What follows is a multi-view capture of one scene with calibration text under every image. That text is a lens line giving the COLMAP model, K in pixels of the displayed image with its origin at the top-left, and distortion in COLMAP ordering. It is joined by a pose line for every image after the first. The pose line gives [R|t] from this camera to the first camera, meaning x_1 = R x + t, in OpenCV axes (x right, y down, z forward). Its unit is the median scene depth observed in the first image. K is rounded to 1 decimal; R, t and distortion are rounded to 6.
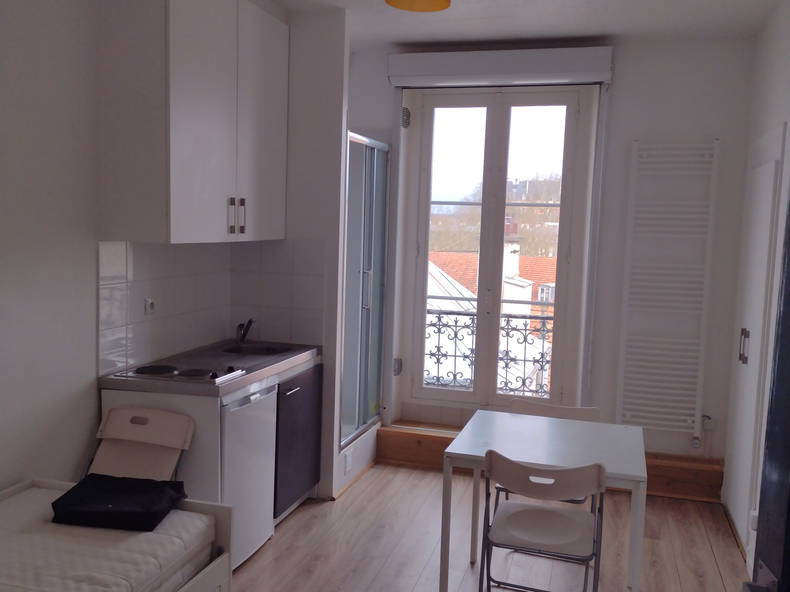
lens RADIAL K [[782.8, 0, 395.0], [0, 782.8, 296.0], [0, 0, 1]] dist [0.124104, -0.229008]
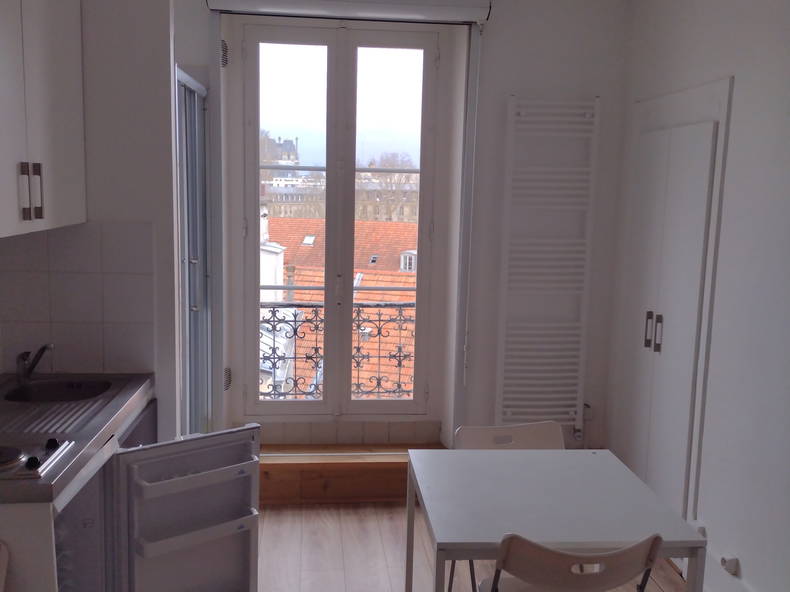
lens RADIAL K [[782.8, 0, 395.0], [0, 782.8, 296.0], [0, 0, 1]] dist [0.124104, -0.229008]
pose [[0.933644, -0.057431, 0.353568, -0.117765], [0.038942, 0.997487, 0.059193, -0.033300], [-0.356079, -0.041496, 0.933534, 0.224894]]
